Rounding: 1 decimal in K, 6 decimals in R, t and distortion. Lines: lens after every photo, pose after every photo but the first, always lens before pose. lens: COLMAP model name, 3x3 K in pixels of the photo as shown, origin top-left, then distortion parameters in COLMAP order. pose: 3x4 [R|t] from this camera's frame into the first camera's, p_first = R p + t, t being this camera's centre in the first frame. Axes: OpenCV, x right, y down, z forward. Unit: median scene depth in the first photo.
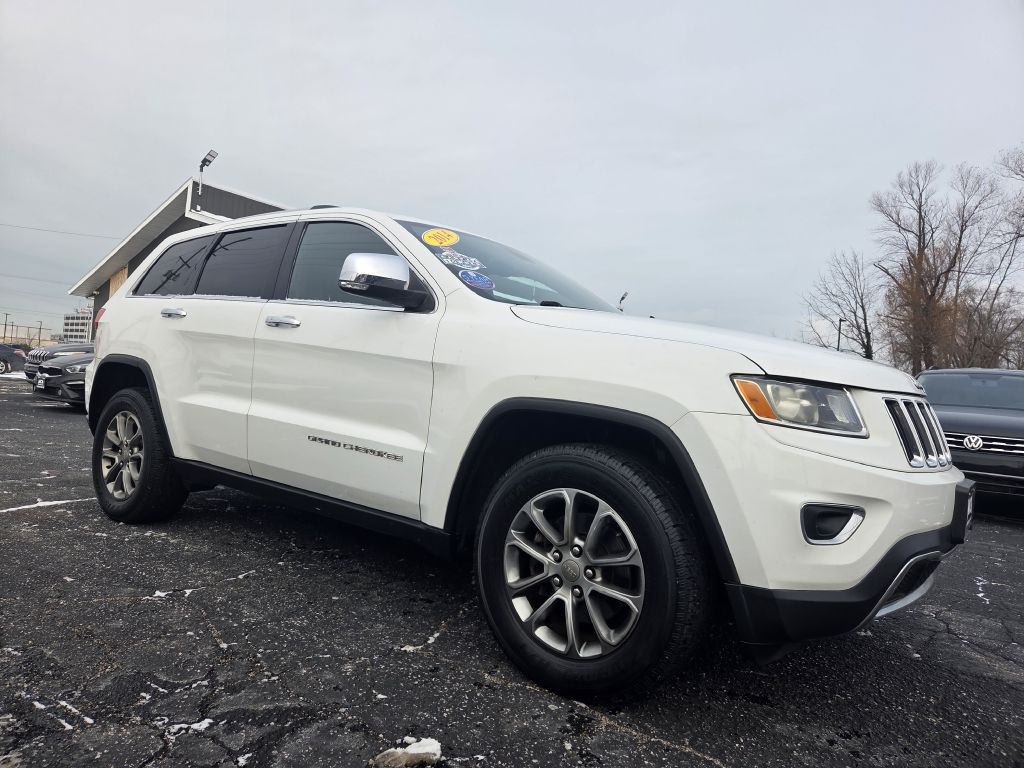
lens RADIAL K [[685.3, 0, 501.6], [0, 685.3, 373.2], [0, 0, 1]] dist [0.067990, -0.050269]
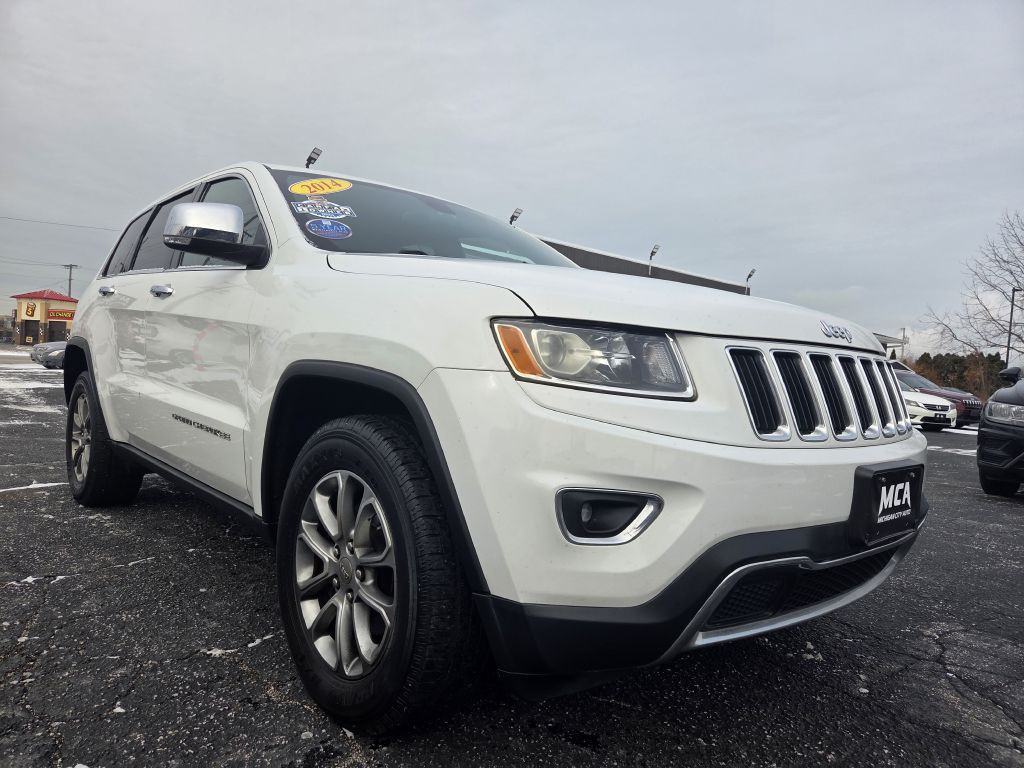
lens RADIAL K [[685.3, 0, 512.7], [0, 685.3, 394.8], [0, 0, 1]] dist [0.067990, -0.050269]
pose [[0.984017, -0.014474, -0.177483, 0.353234], [0.022733, 0.998747, 0.044588, 0.038137], [0.176615, -0.047910, 0.983113, 0.195211]]
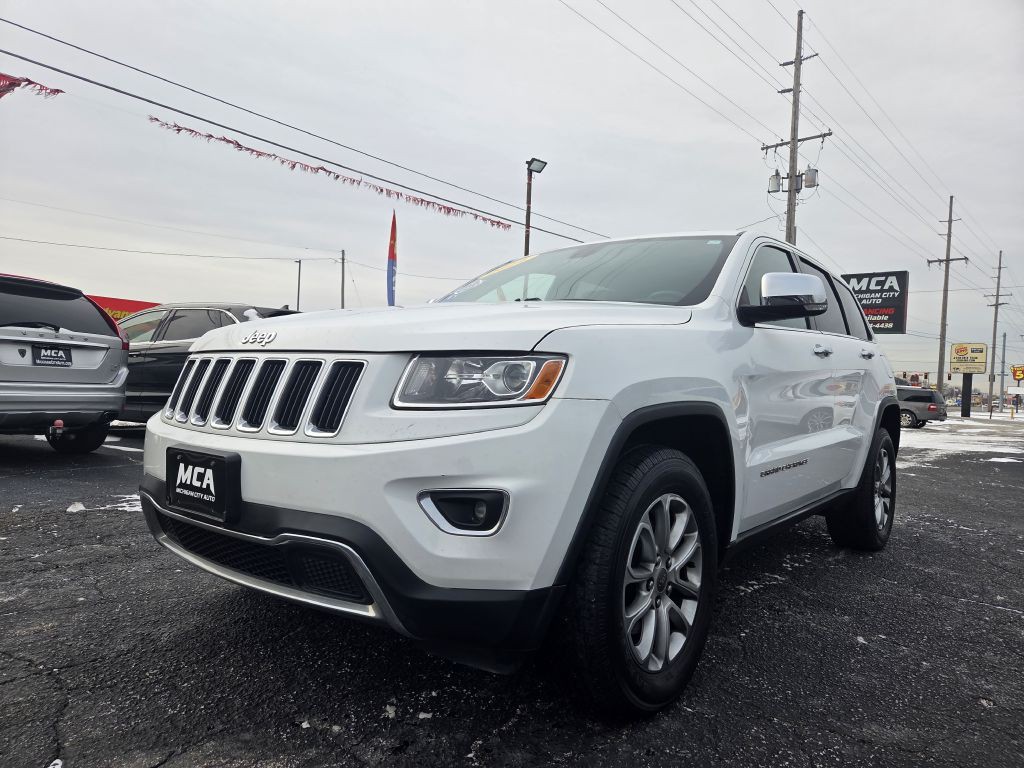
lens RADIAL K [[685.3, 0, 500.7], [0, 685.3, 386.6], [0, 0, 1]] dist [0.067990, -0.050269]
pose [[-0.023468, -0.070550, -0.997232, 1.287408], [-0.024108, 0.997257, -0.069984, 0.114284], [0.999434, 0.022399, -0.025104, 1.195396]]
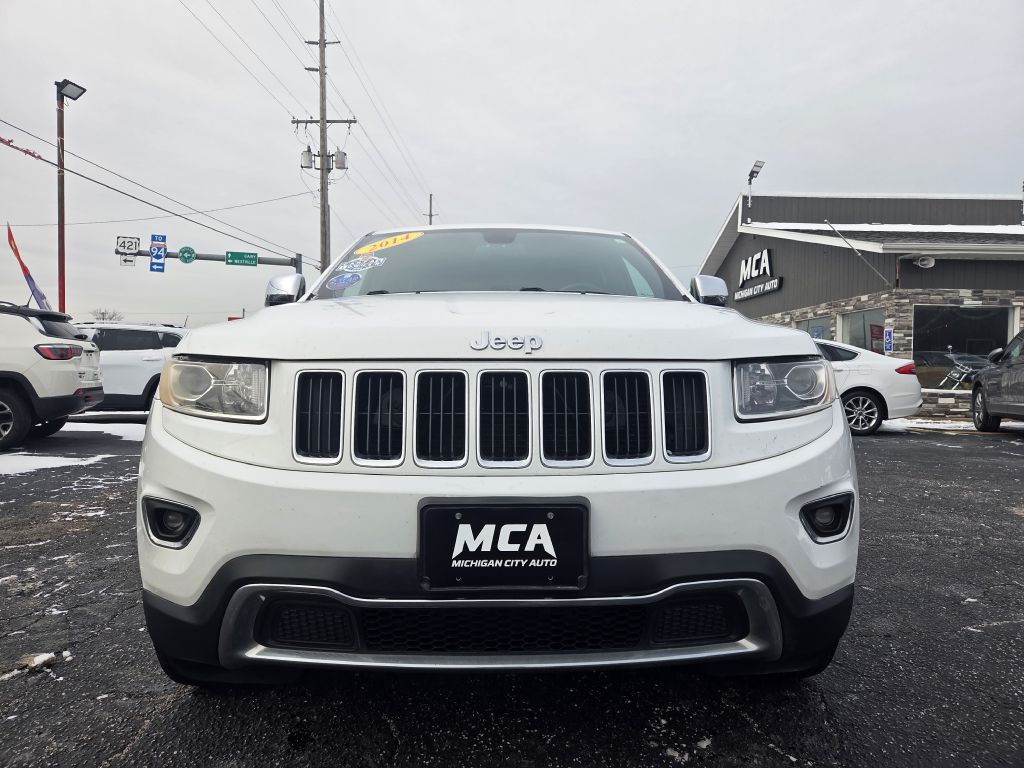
lens RADIAL K [[685.3, 0, 516.2], [0, 685.3, 378.6], [0, 0, 1]] dist [0.067990, -0.050269]
pose [[0.630922, -0.057006, -0.773749, 0.983232], [0.055099, 0.998071, -0.028605, 0.061336], [0.773887, -0.024585, 0.632846, 0.553675]]
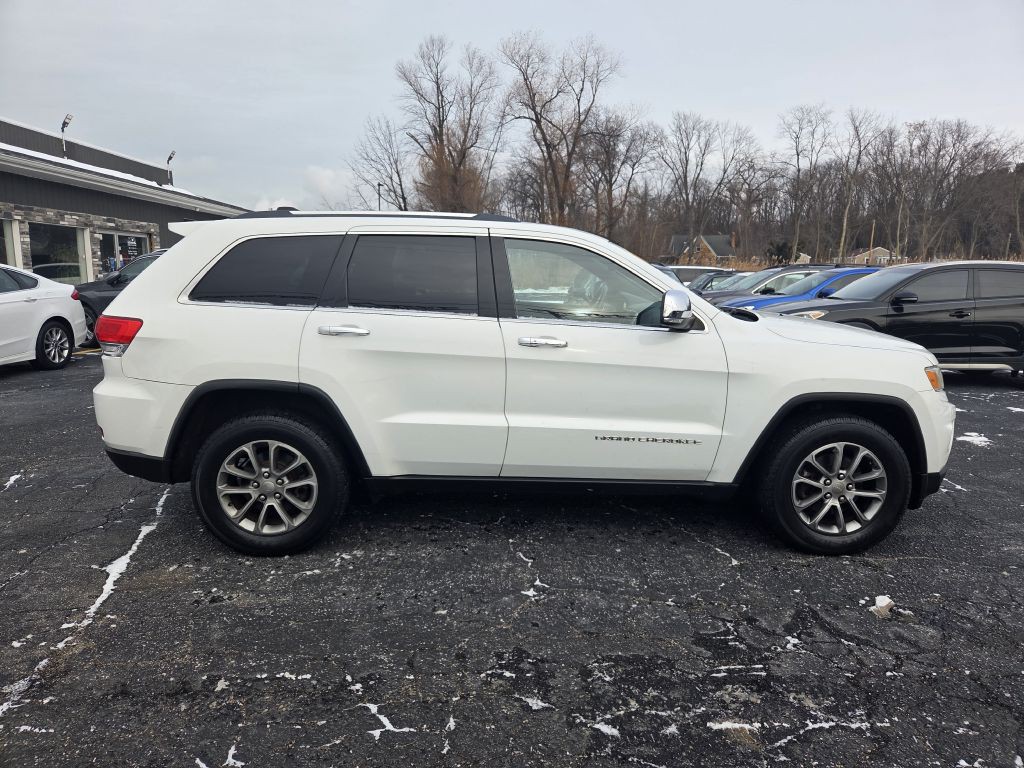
lens RADIAL K [[685.3, 0, 513.1], [0, 685.3, 385.8], [0, 0, 1]] dist [0.067990, -0.050269]
pose [[0.768067, -0.175067, 0.615974, -1.228646], [0.033612, 0.971600, 0.234229, -0.312986], [-0.639486, -0.159200, 0.752139, 0.208208]]
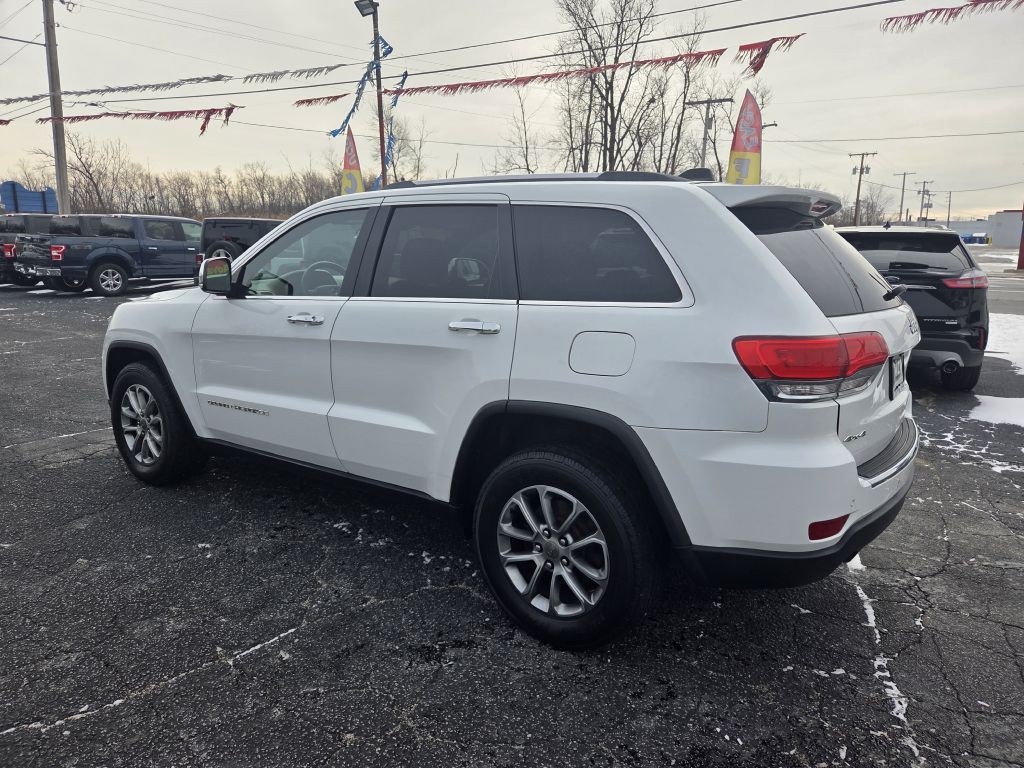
lens RADIAL K [[685.3, 0, 524.7], [0, 685.3, 378.0], [0, 0, 1]] dist [0.067990, -0.050269]
pose [[-0.995016, -0.078347, -0.061687, -0.253785], [-0.087721, 0.981900, 0.167860, -0.183737], [0.047420, 0.172435, -0.983879, 2.960855]]
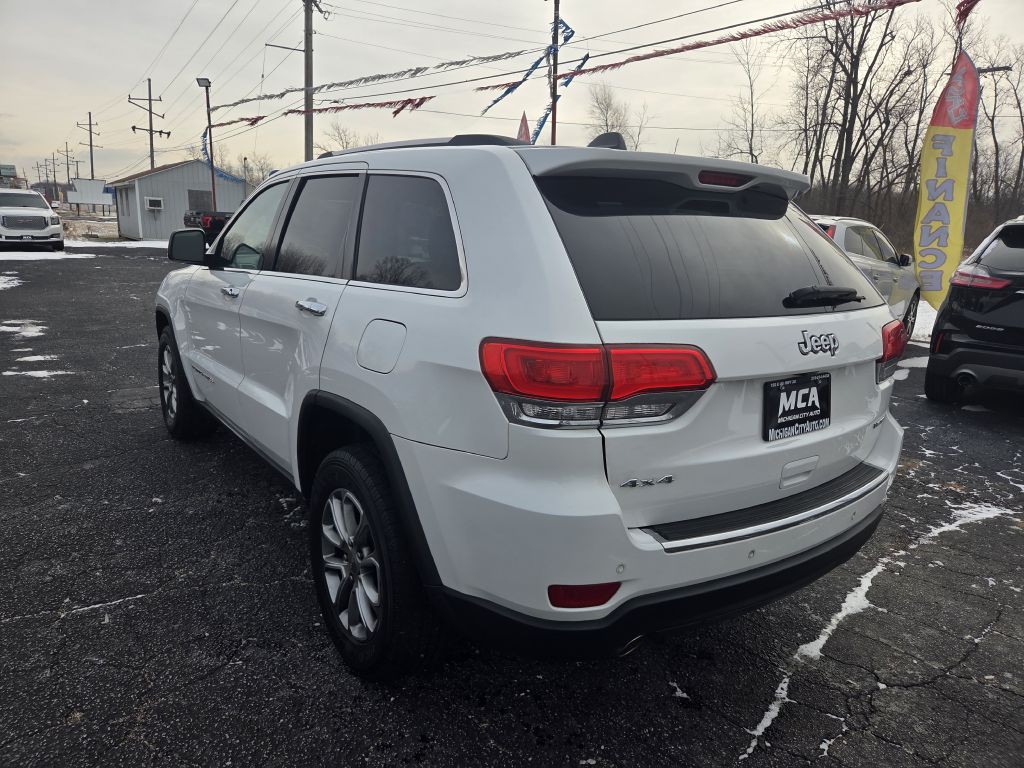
lens RADIAL K [[685.3, 0, 510.8], [0, 685.3, 374.0], [0, 0, 1]] dist [0.067990, -0.050269]
pose [[-0.953569, -0.168689, 0.249502, -0.738715], [-0.116433, 0.970492, 0.211159, -0.222117], [-0.277760, 0.172305, -0.945072, 2.772969]]
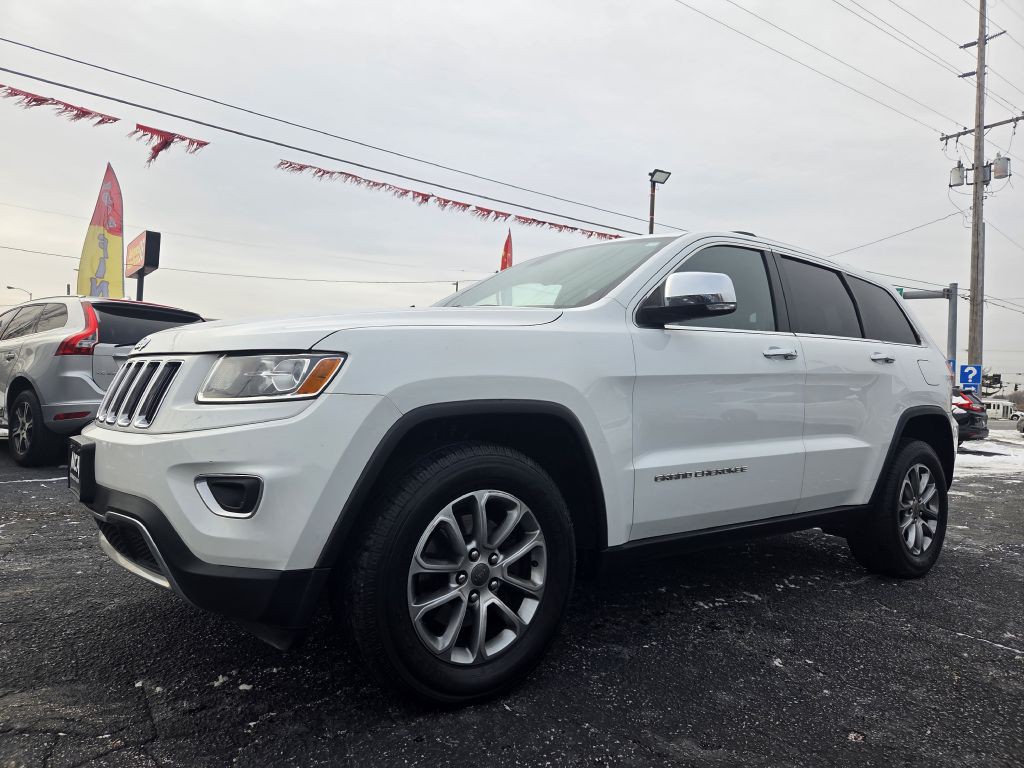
lens RADIAL K [[685.3, 0, 510.9], [0, 685.3, 377.2], [0, 0, 1]] dist [0.067990, -0.050269]
pose [[-0.243158, -0.106523, -0.964120, 1.270194], [-0.041428, 0.994185, -0.099396, 0.124129], [0.969102, 0.015773, -0.246157, 1.577924]]
